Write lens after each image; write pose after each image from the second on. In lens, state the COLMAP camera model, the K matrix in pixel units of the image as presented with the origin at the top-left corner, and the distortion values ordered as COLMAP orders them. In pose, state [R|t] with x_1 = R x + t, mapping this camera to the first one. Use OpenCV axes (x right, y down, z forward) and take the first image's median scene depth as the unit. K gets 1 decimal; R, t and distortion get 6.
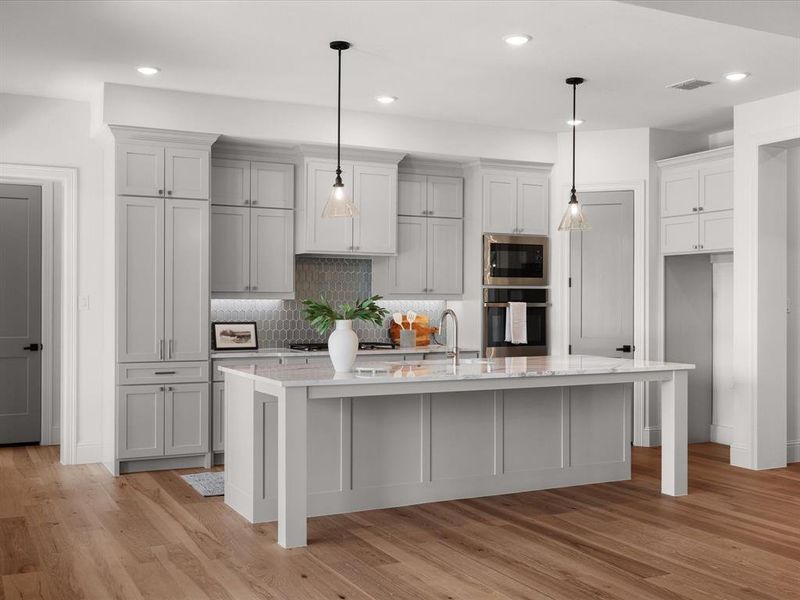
lens RADIAL K [[865.9, 0, 400.0], [0, 865.9, 300.0], [0, 0, 1]] dist [-0.009713, -0.002215]
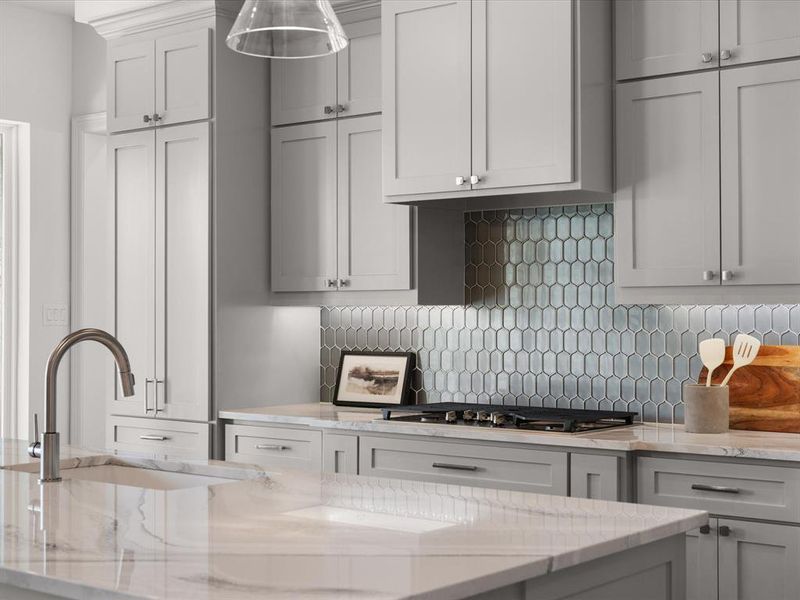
lens RADIAL K [[1254.5, 0, 400.0], [0, 1254.5, 300.0], [0, 0, 1]] dist [-0.007351, 0.011598]
pose [[0.405749, -0.012531, -0.913899, 0.473109], [0.005641, 0.999921, -0.011206, 0.003907], [0.913967, -0.000609, 0.405788, 0.712189]]
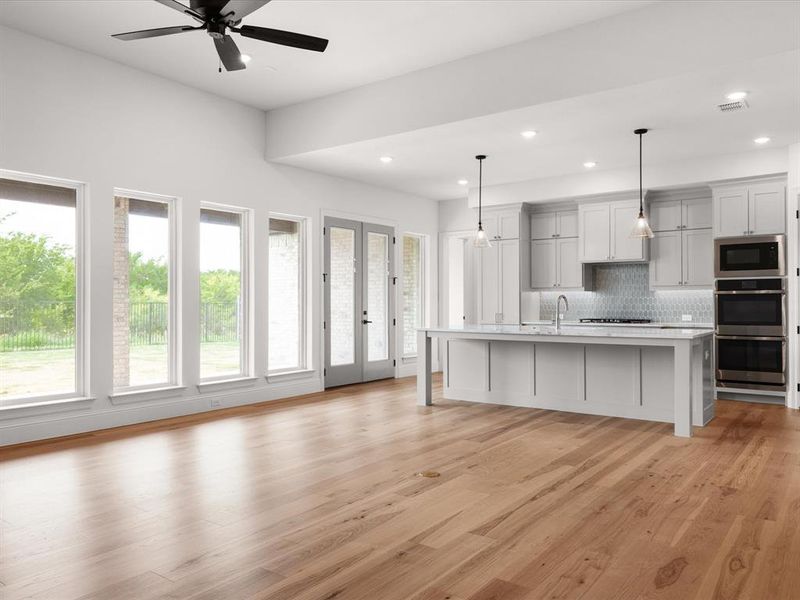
lens RADIAL K [[602.6, 0, 400.0], [0, 602.6, 300.0], [0, 0, 1]] dist [-0.001373, 0.001117]
pose [[0.443618, -0.007176, -0.896187, 0.737315], [0.006530, 0.999967, -0.004775, 0.018771], [0.896192, -0.003734, 0.443650, 0.176619]]
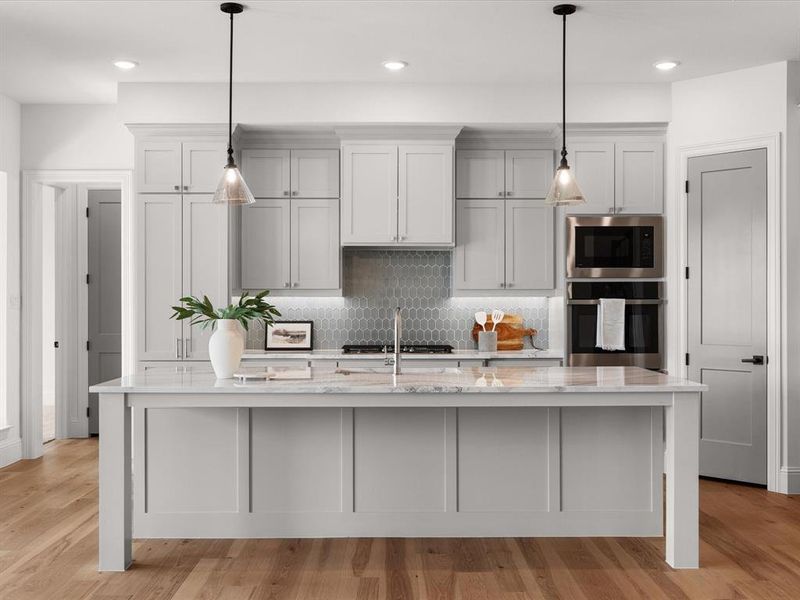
lens RADIAL K [[865.9, 0, 400.0], [0, 865.9, 300.0], [0, 0, 1]] dist [-0.009713, -0.002215]
pose [[0.895634, -0.004173, -0.444772, 0.335887], [0.004319, 0.999990, -0.000687, 0.003714], [0.444770, -0.001306, 0.895644, 0.203525]]
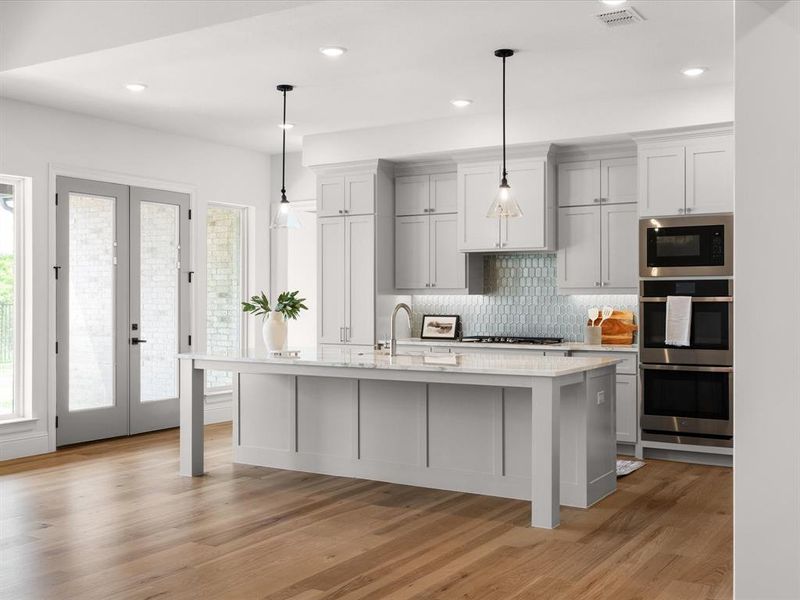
lens RADIAL K [[865.9, 0, 400.0], [0, 865.9, 300.0], [0, 0, 1]] dist [-0.009713, -0.002215]
pose [[0.521807, -0.001758, -0.853062, 0.751753], [0.003982, 0.999992, 0.000375, 0.004999], [0.853054, -0.003593, 0.521810, 0.353108]]
